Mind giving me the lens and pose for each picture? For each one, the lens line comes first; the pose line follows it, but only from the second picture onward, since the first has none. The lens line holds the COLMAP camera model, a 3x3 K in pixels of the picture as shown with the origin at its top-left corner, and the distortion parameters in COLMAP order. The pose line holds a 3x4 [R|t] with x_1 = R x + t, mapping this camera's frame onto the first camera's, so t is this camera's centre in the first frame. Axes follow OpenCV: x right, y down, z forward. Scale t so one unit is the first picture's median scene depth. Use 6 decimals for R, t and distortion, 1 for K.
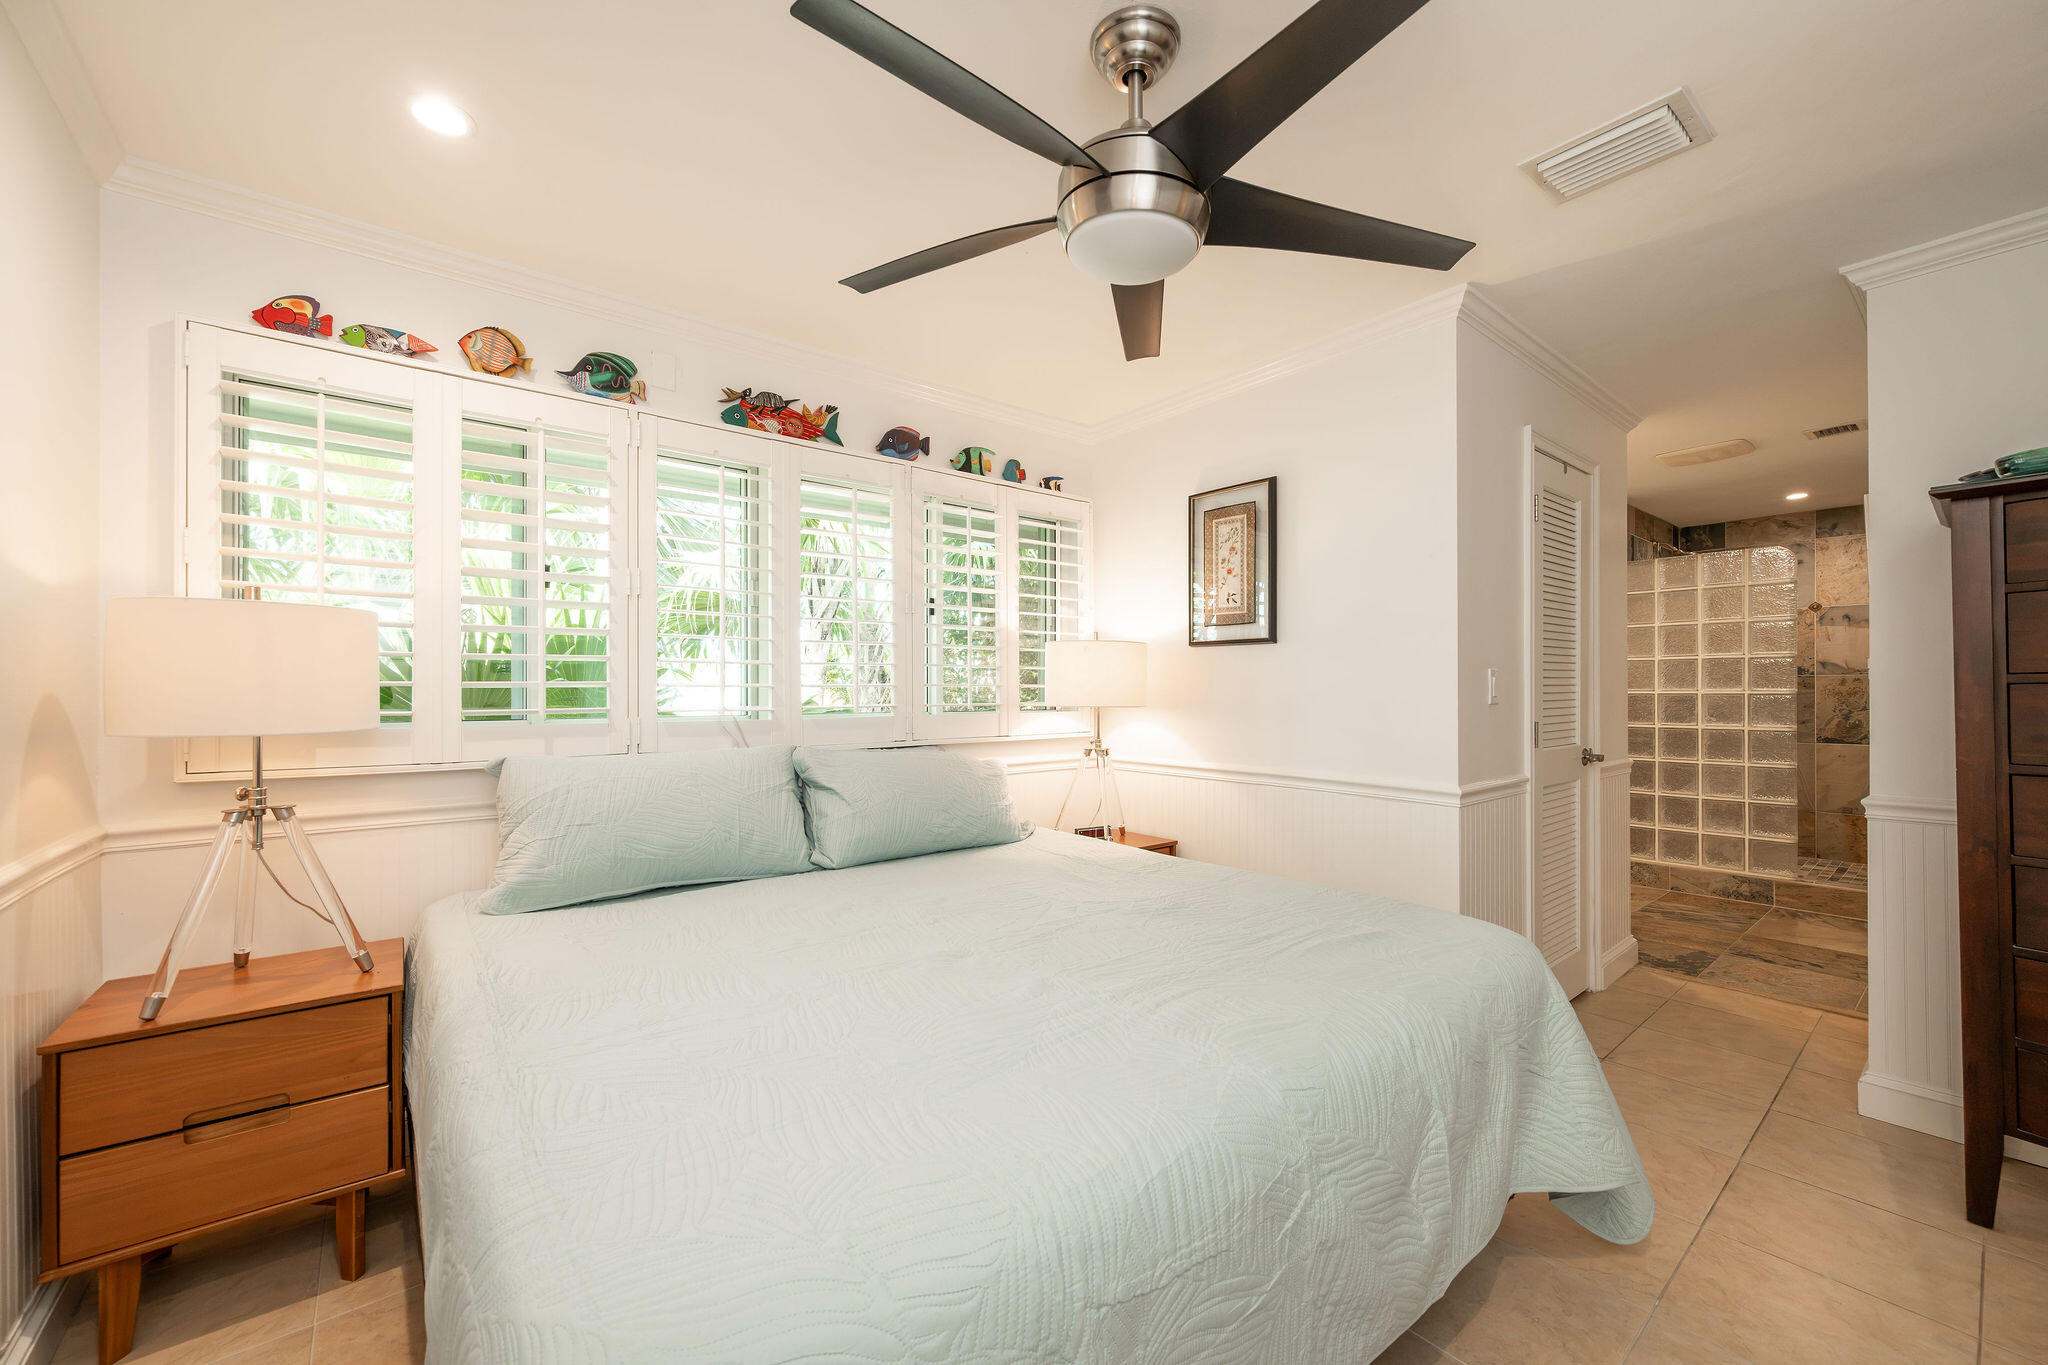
lens RADIAL K [[798.7, 0, 1033.2], [0, 798.7, 689.3], [0, 0, 1]] dist [0.000124, -0.000044]
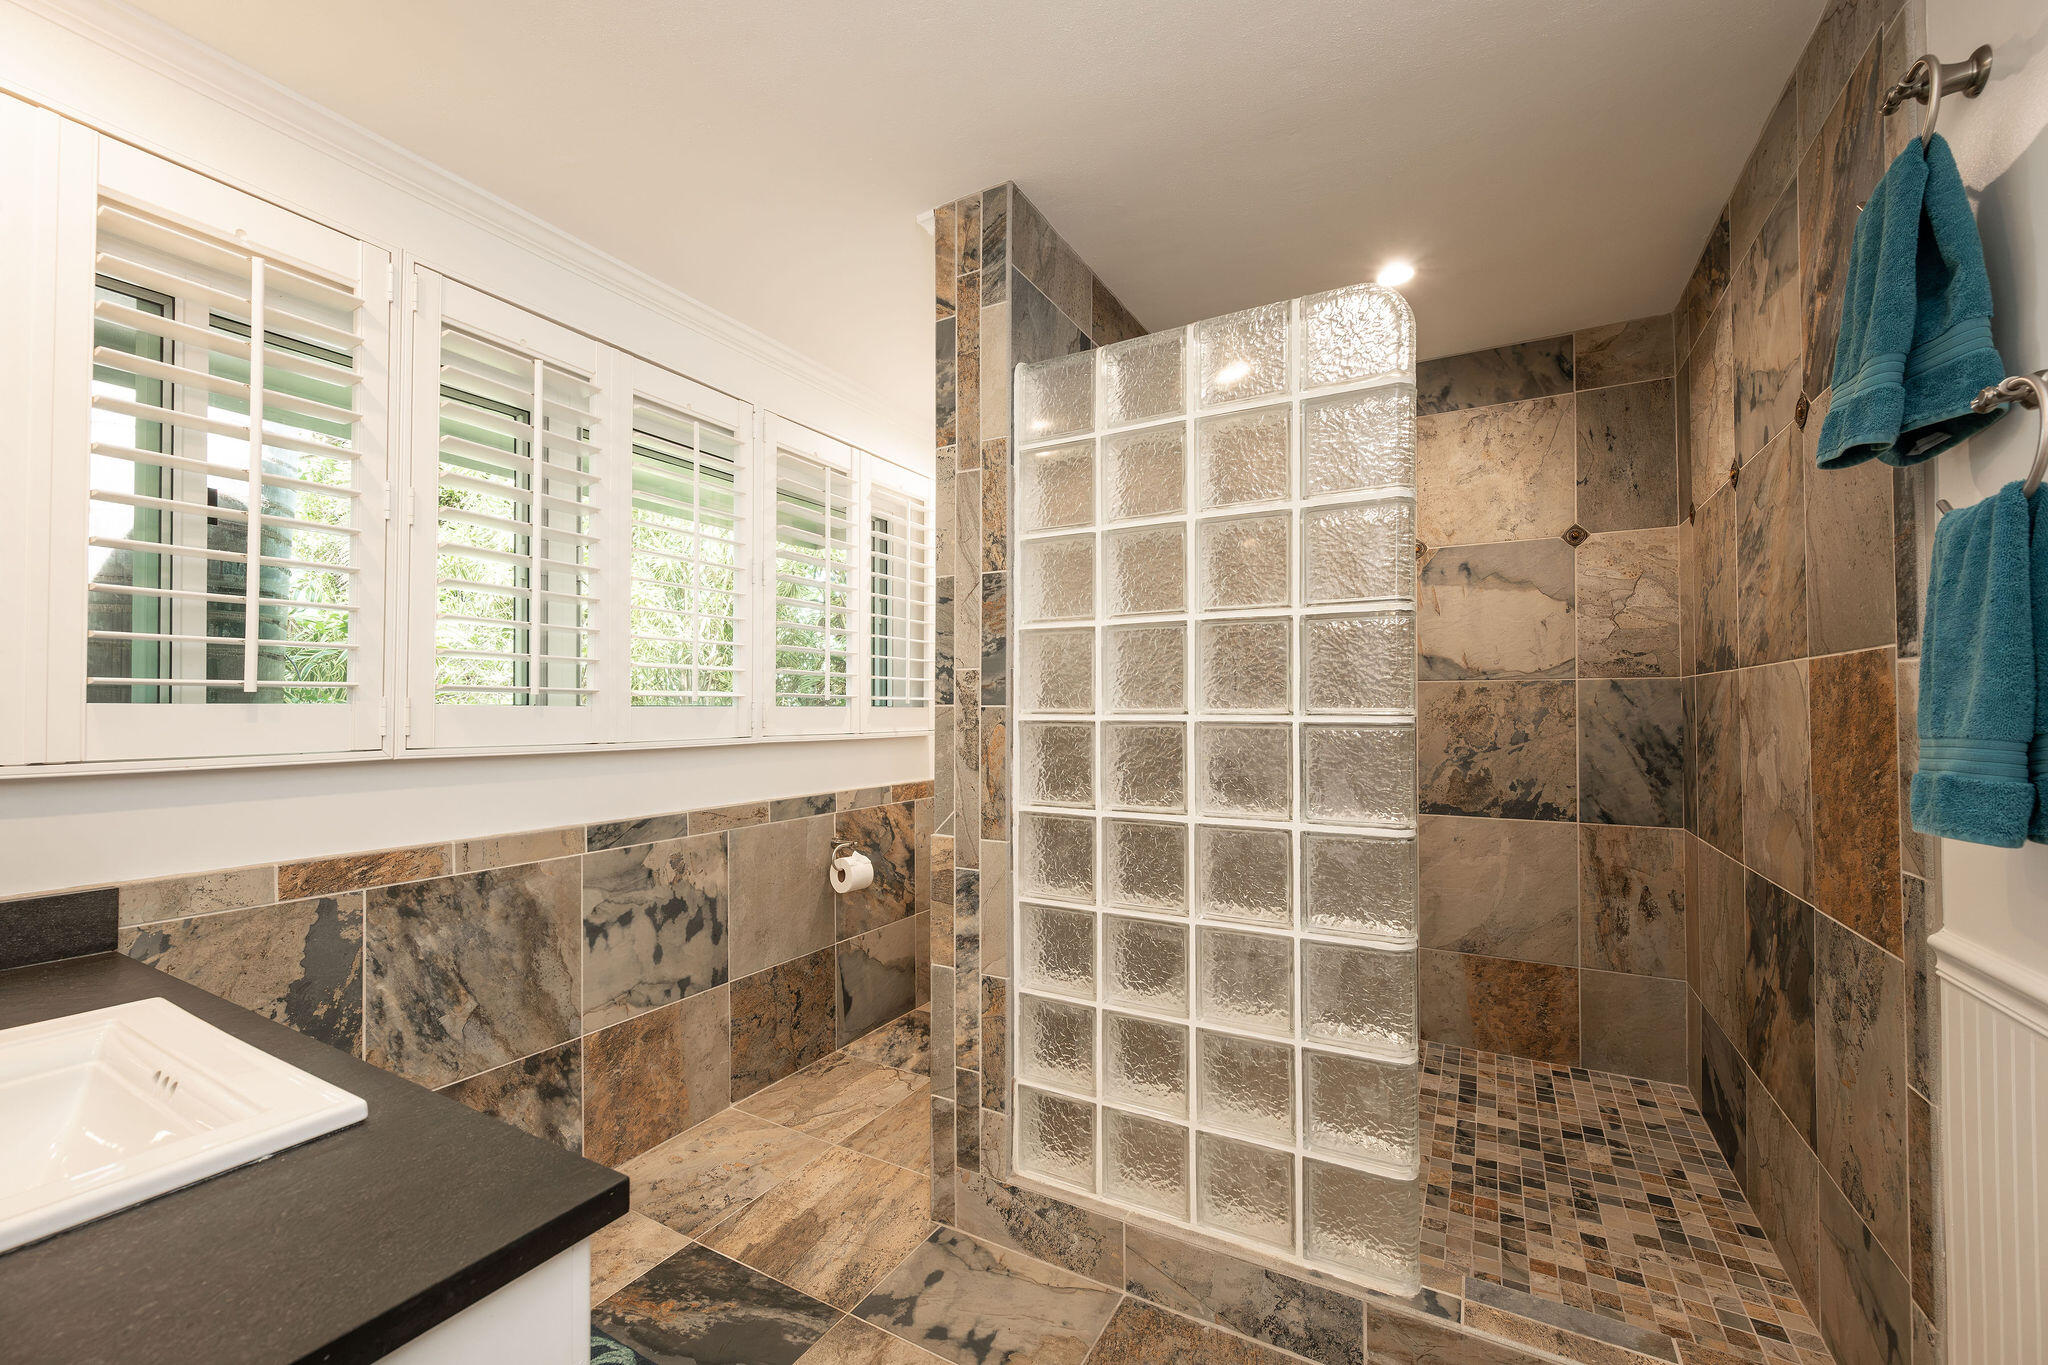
lens RADIAL K [[798.7, 0, 1033.2], [0, 798.7, 689.3], [0, 0, 1]] dist [0.000124, -0.000044]
pose [[0.929923, 0.010688, 0.367599, 0.642128], [-0.004277, 0.999824, -0.018251, -0.002289], [-0.367729, 0.015400, 0.929805, 0.702198]]
